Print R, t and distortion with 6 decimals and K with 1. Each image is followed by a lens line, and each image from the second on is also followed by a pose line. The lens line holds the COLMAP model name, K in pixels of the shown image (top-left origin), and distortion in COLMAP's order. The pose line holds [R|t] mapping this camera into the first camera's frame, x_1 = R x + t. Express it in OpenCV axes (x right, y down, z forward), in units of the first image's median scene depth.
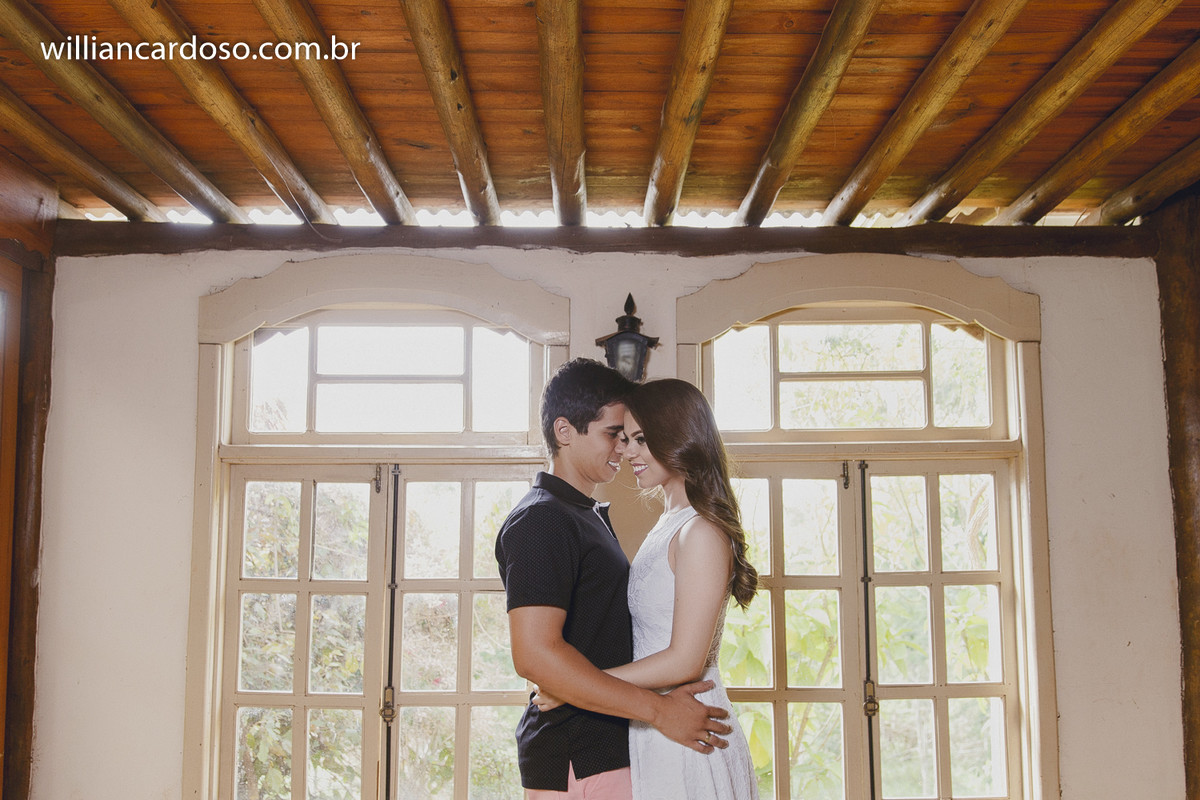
lens RADIAL K [[816.0, 0, 560.8], [0, 816.0, 413.7], [0, 0, 1]] dist [0.000860, 0.001482]
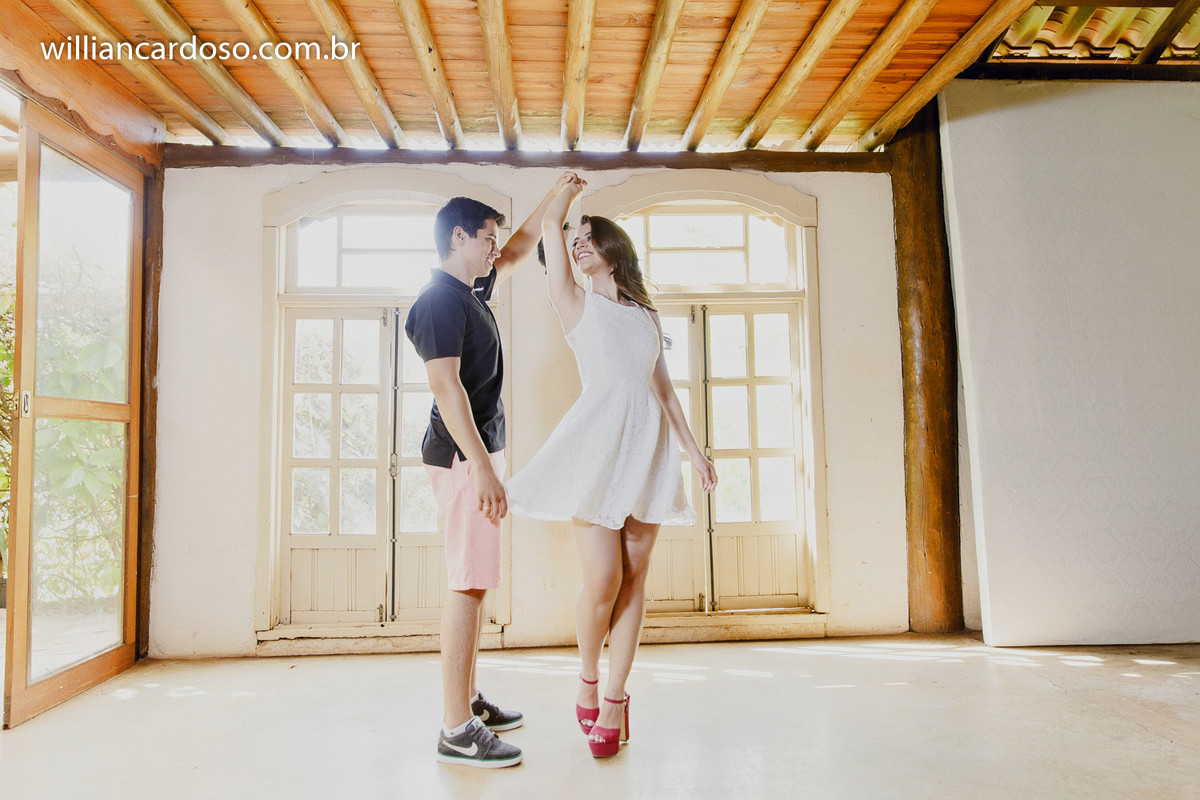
lens RADIAL K [[816.0, 0, 601.6], [0, 816.0, 395.4], [0, 0, 1]] dist [0.000860, 0.001482]
pose [[0.998842, -0.007999, 0.047448, 0.105184], [0.007231, 0.999840, 0.016331, 0.205276], [-0.047571, -0.015969, 0.998740, -0.536290]]
